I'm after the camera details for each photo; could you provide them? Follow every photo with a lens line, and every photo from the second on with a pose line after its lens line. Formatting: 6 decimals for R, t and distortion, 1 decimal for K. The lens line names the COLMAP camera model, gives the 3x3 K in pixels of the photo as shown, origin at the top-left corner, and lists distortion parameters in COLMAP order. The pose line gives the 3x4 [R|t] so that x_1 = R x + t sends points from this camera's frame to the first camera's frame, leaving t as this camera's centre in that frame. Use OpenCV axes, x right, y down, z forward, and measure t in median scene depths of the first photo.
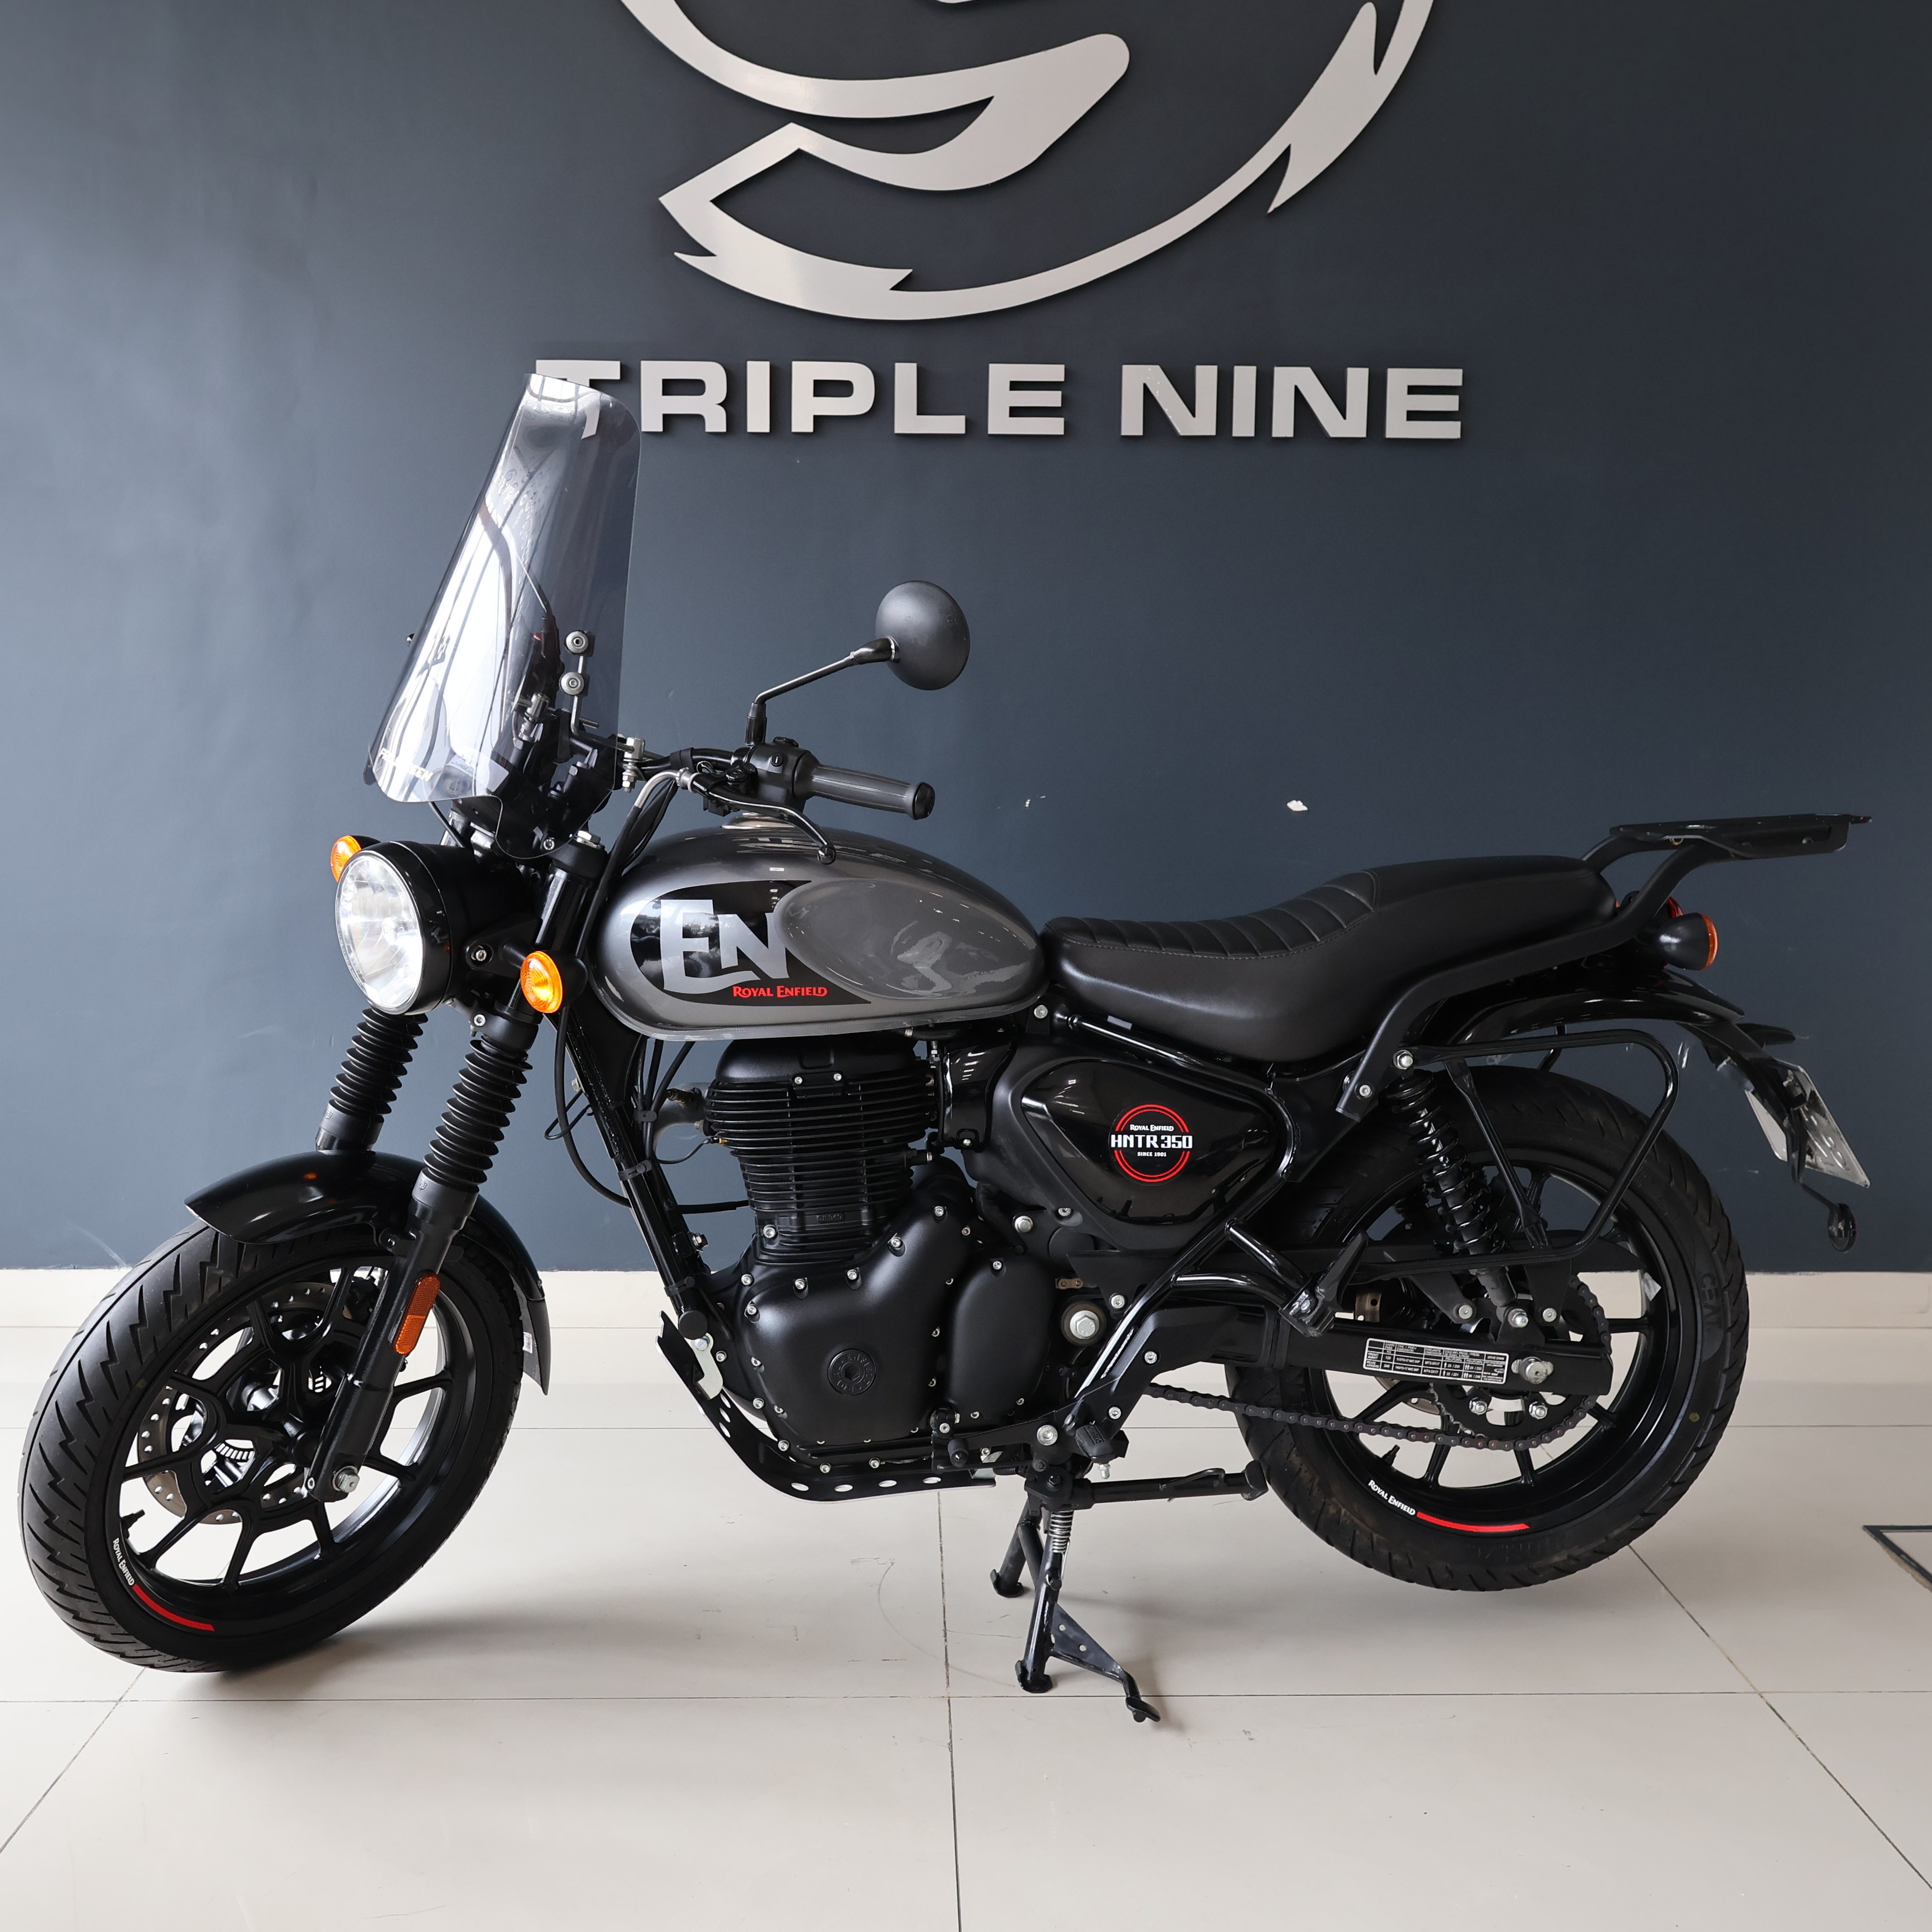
lens RADIAL K [[2108.0, 0, 969.2], [0, 2108.0, 958.0], [0, 0, 1]] dist [0.000583, 0.008380]
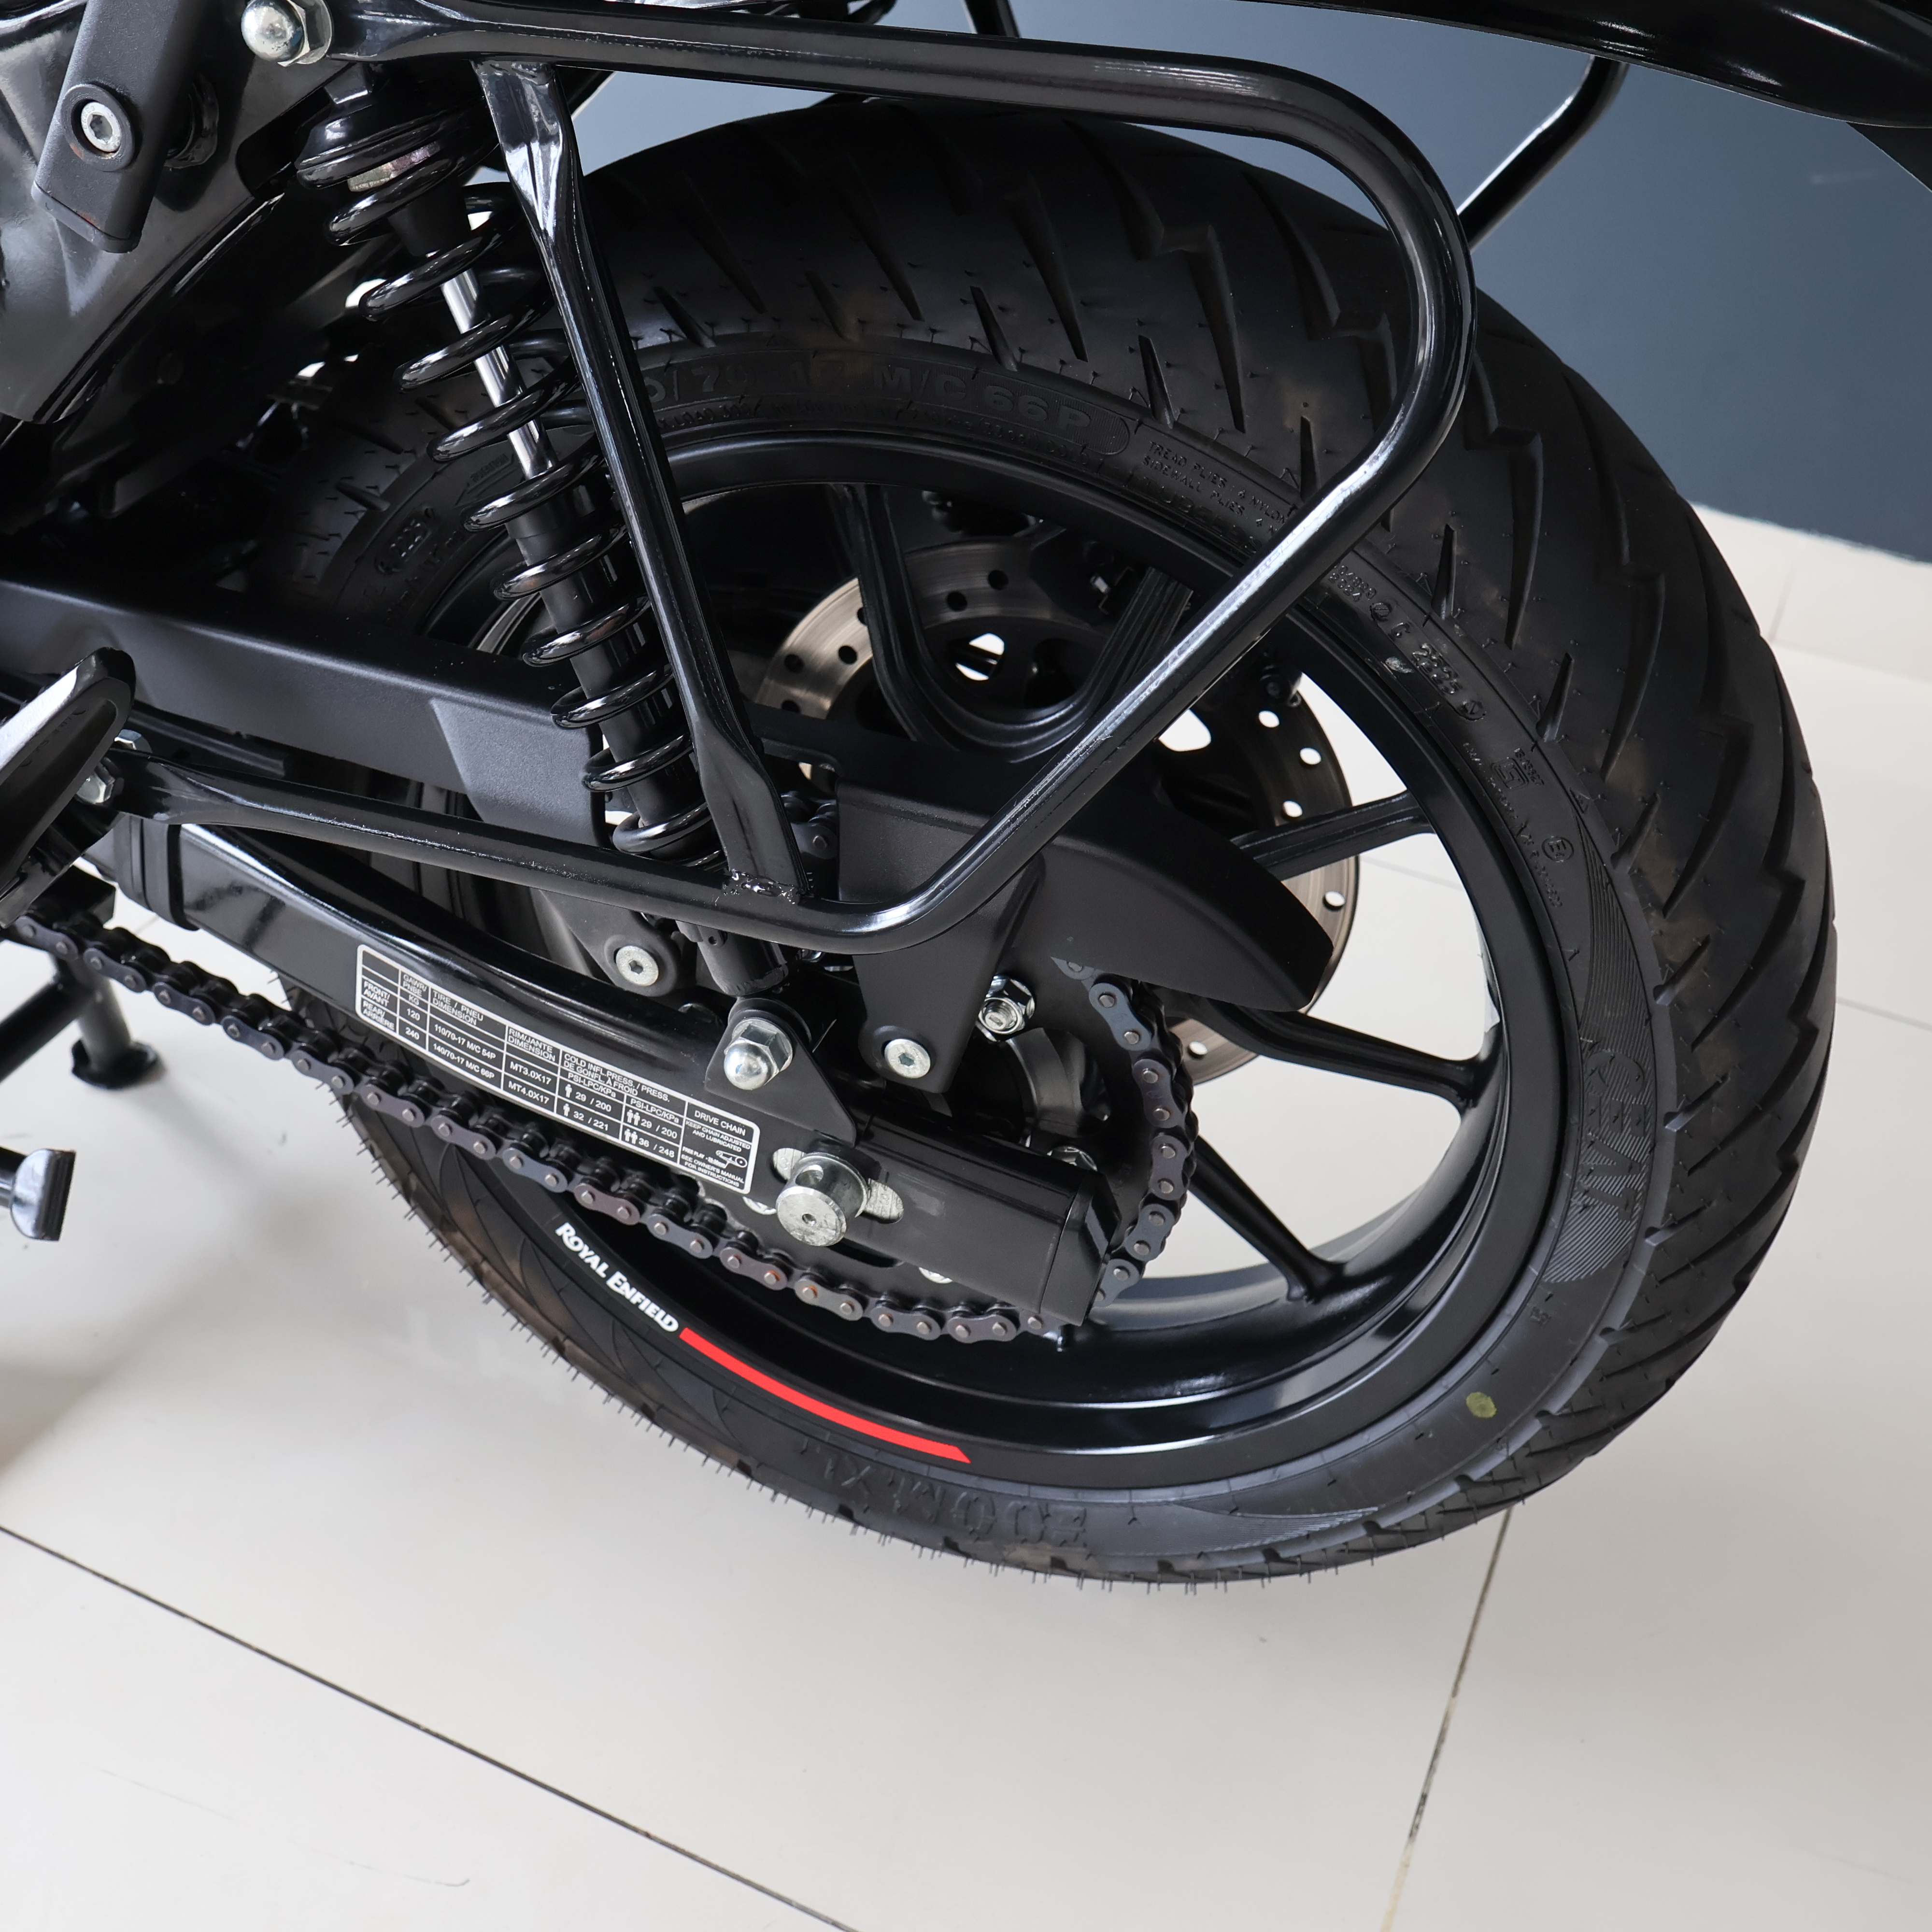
lens RADIAL K [[2161.7, 0, 969.6], [0, 2161.7, 959.7], [0, 0, 1]] dist [-0.001603, 0.019770]
pose [[0.902558, 0.311373, -0.297383, 0.374877], [-0.126513, 0.851967, 0.508081, 0.005476], [0.411563, -0.420950, 0.808342, 0.784513]]
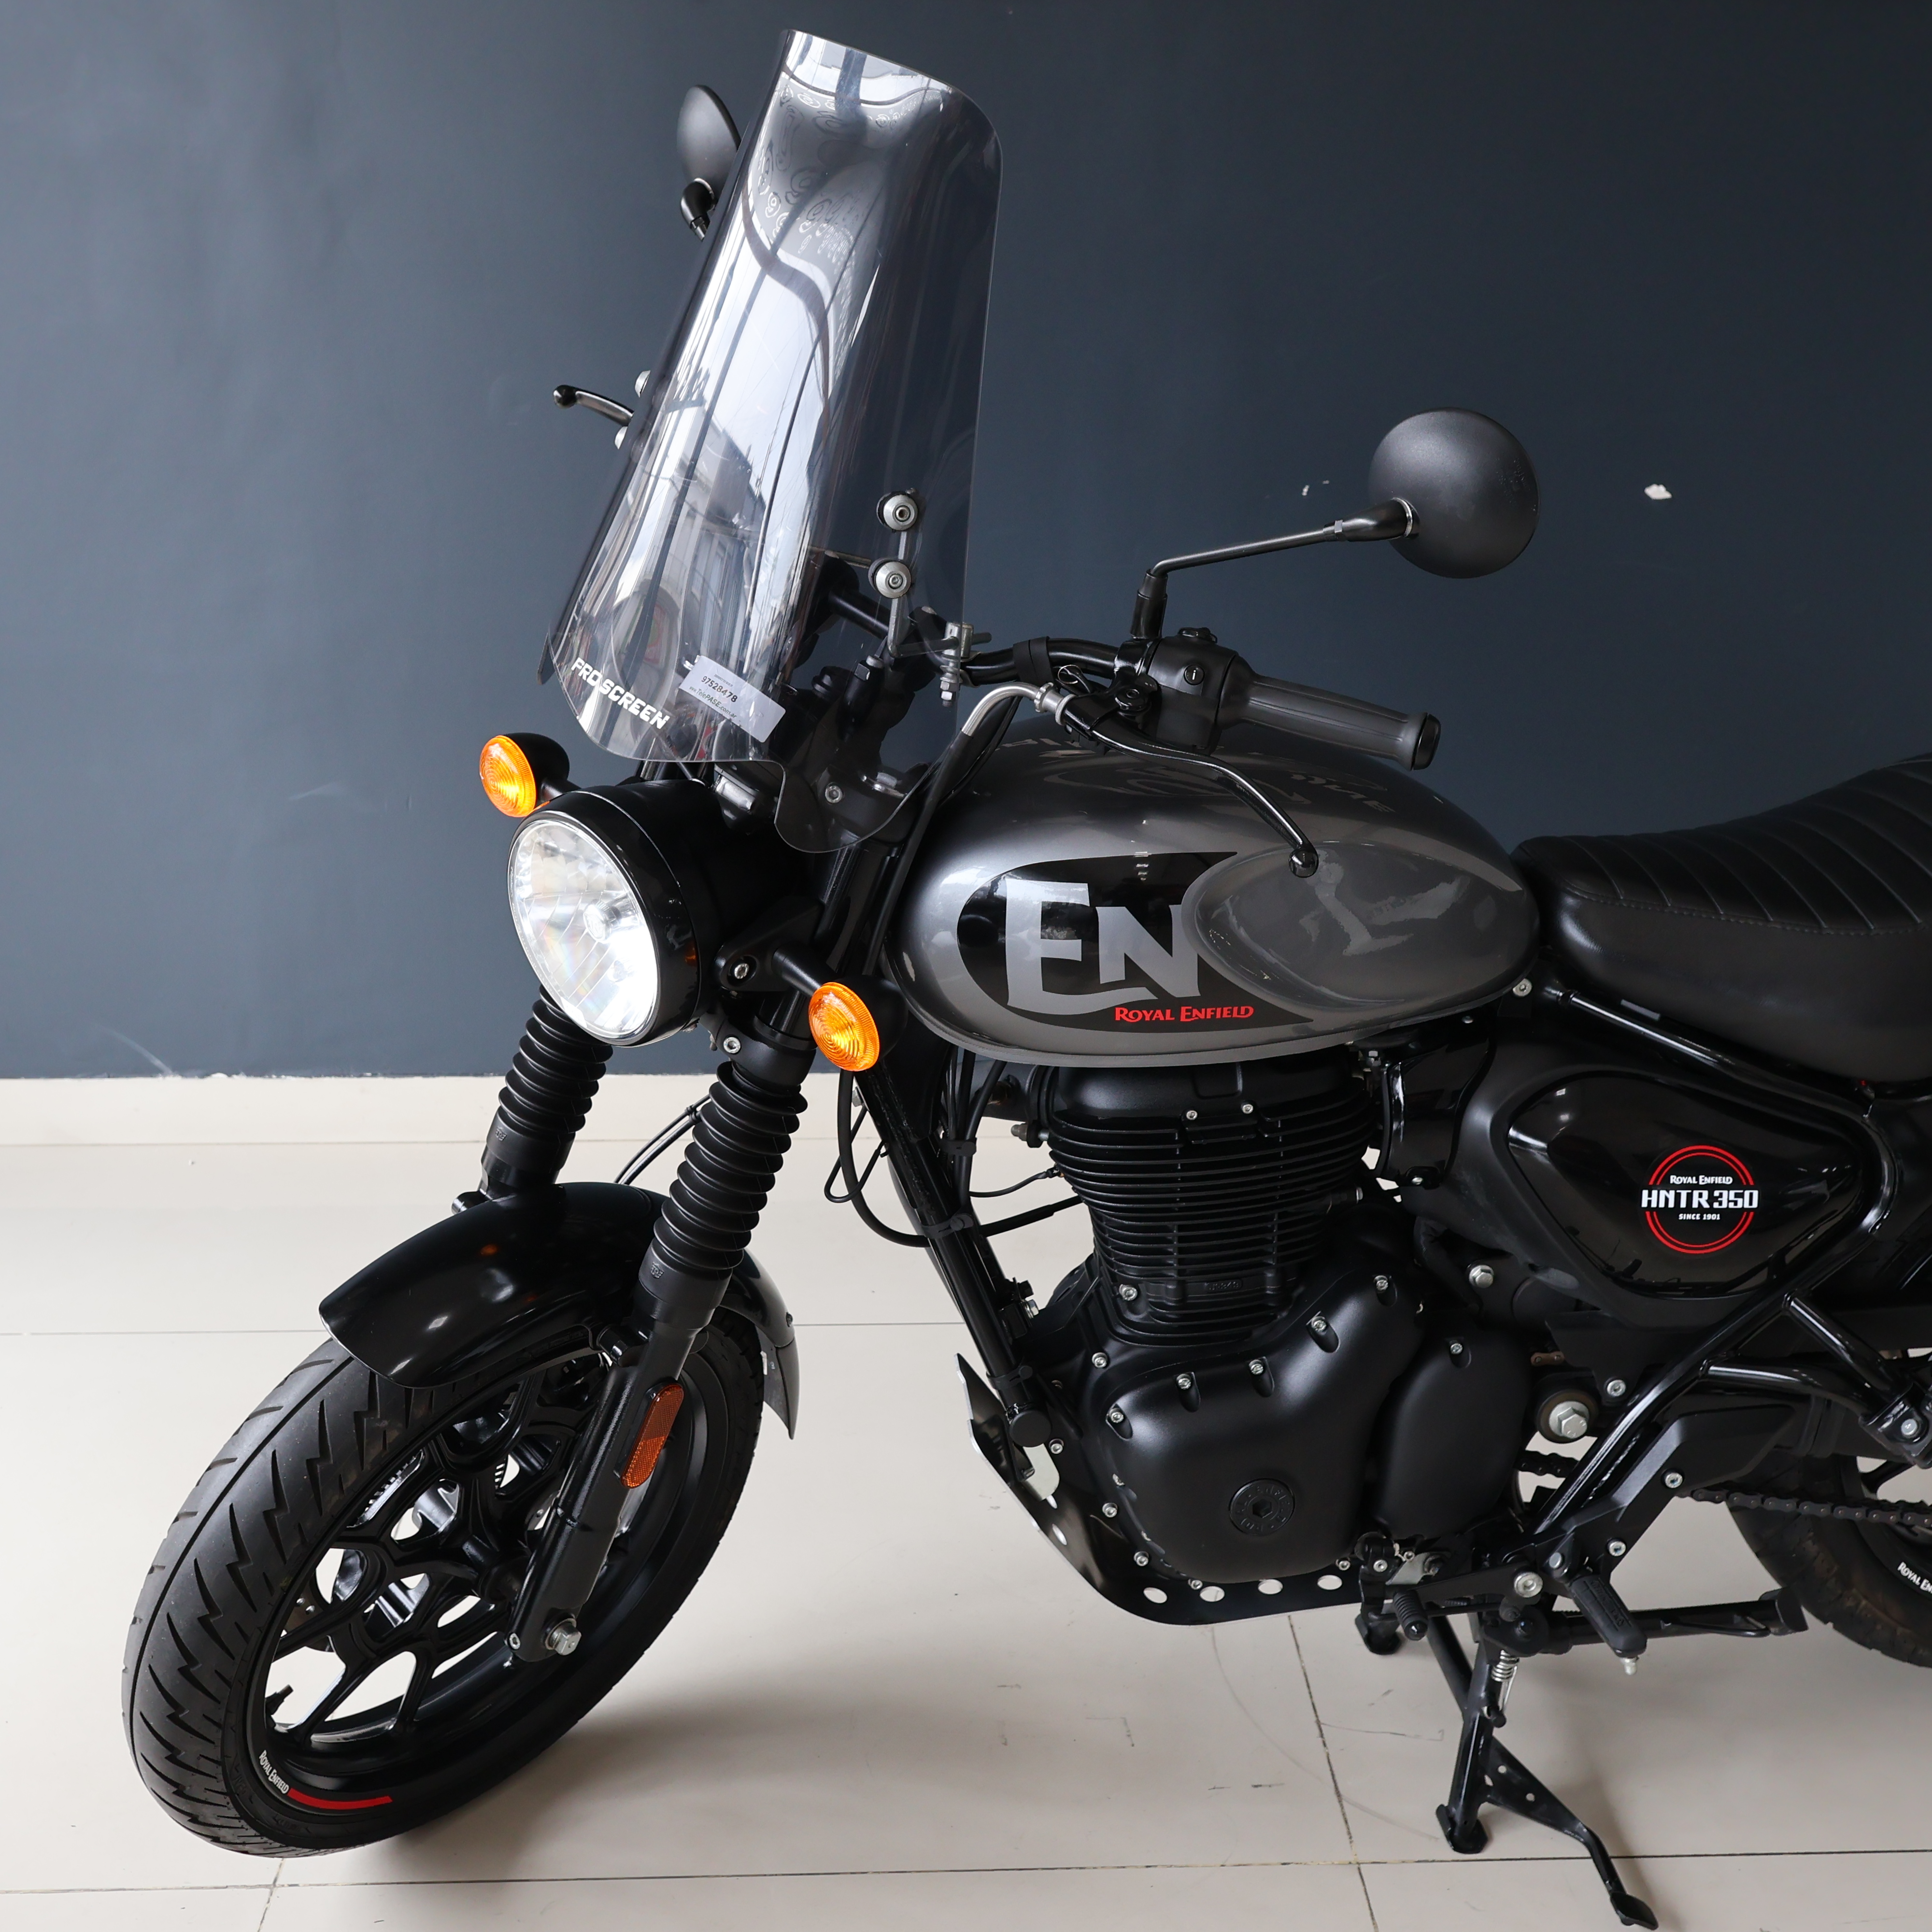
lens RADIAL K [[2161.7, 0, 969.6], [0, 2161.7, 959.7], [0, 0, 1]] dist [-0.001603, 0.019770]
pose [[0.999974, -0.004673, 0.005456, -0.154492], [0.003168, 0.968561, 0.248756, -0.163943], [-0.006447, -0.248733, 0.968551, 0.324459]]
